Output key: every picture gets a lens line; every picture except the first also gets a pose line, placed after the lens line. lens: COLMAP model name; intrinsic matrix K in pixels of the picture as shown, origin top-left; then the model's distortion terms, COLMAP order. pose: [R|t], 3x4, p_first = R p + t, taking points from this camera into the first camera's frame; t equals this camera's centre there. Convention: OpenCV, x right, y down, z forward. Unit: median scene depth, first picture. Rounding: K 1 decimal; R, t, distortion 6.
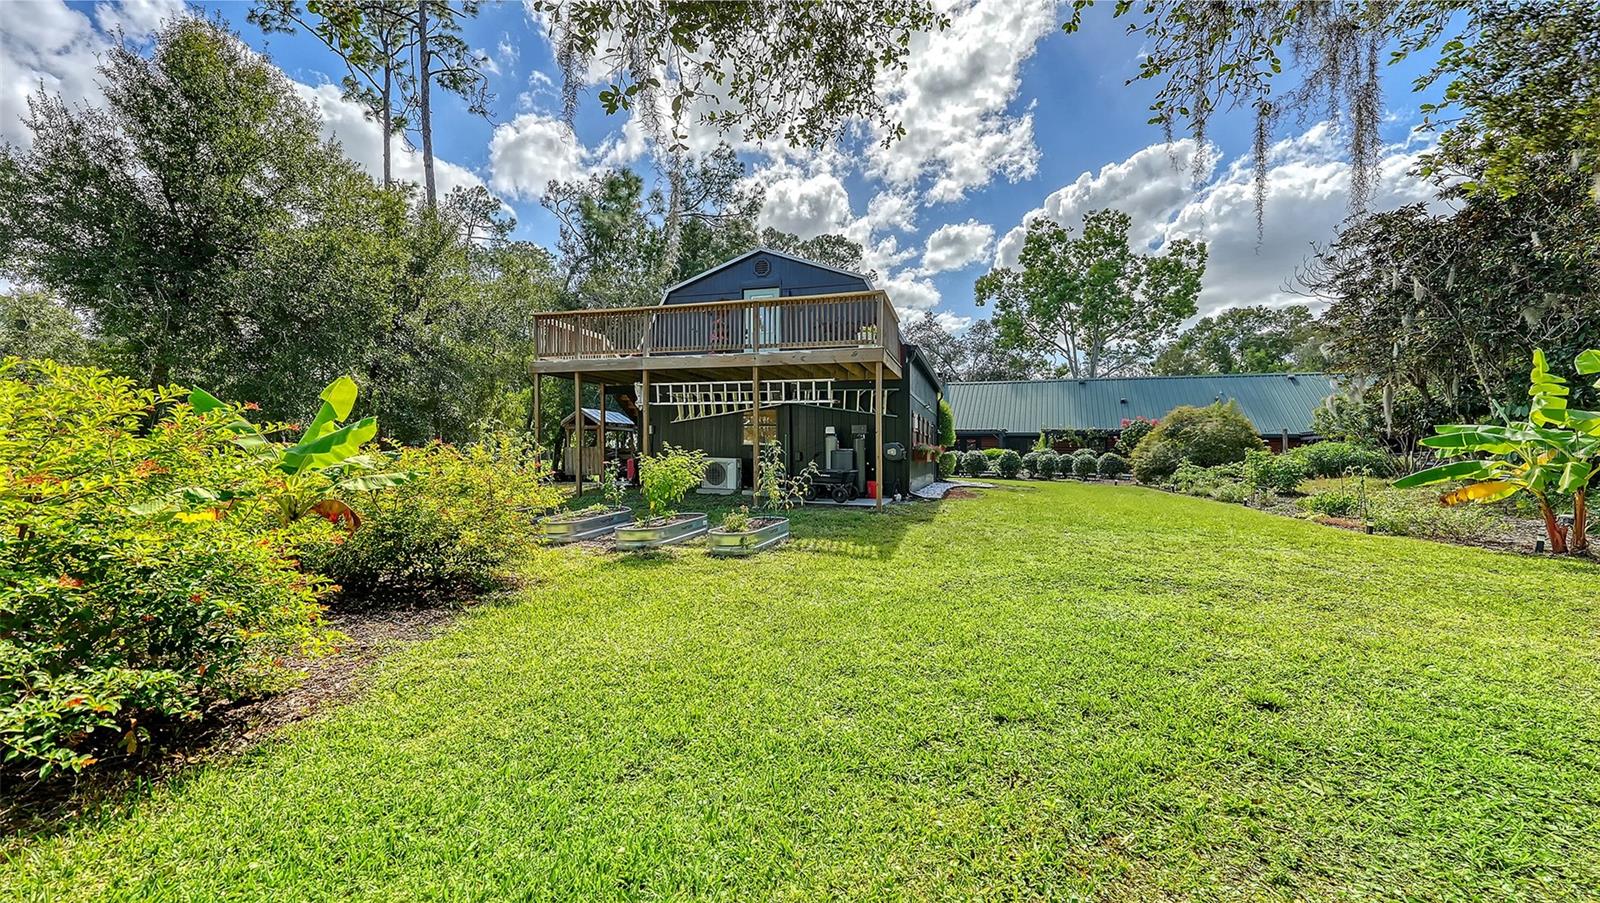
lens RADIAL K [[588.7, 0, 793.0], [0, 588.7, 452.7], [0, 0, 1]] dist [0.001229, -0.000089]
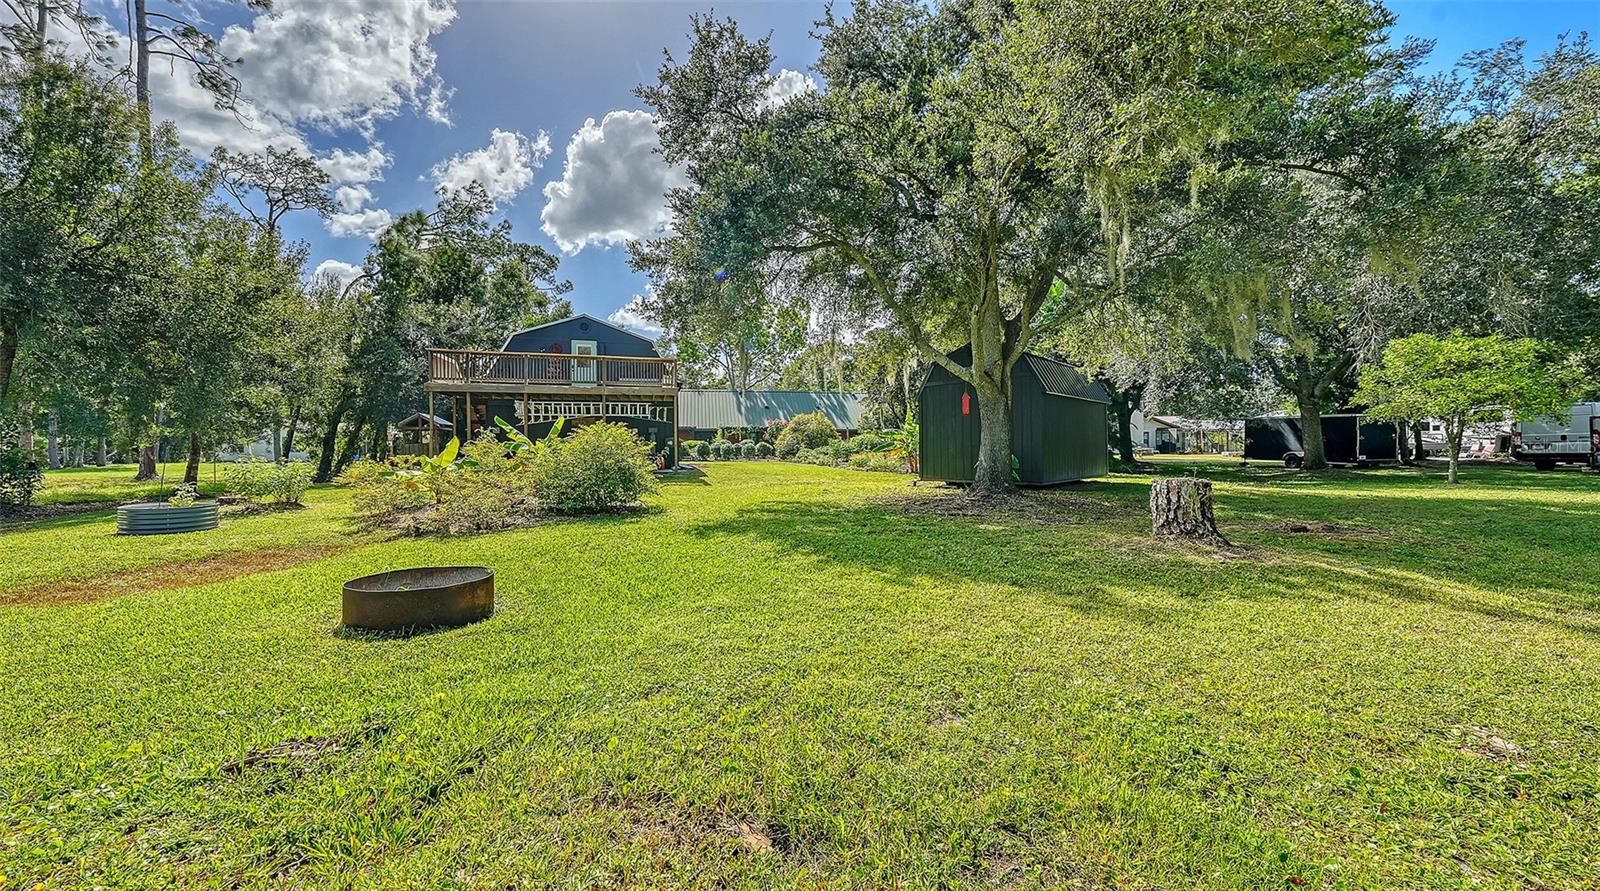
lens RADIAL K [[558.7, 0, 801.6], [0, 558.7, 451.3], [0, 0, 1]] dist [-0.001728, -0.000258]
pose [[0.830977, -0.024152, 0.555782, -0.176916], [0.018440, 0.999704, 0.015872, 0.002735], [-0.556000, -0.002941, 0.831177, -0.256160]]
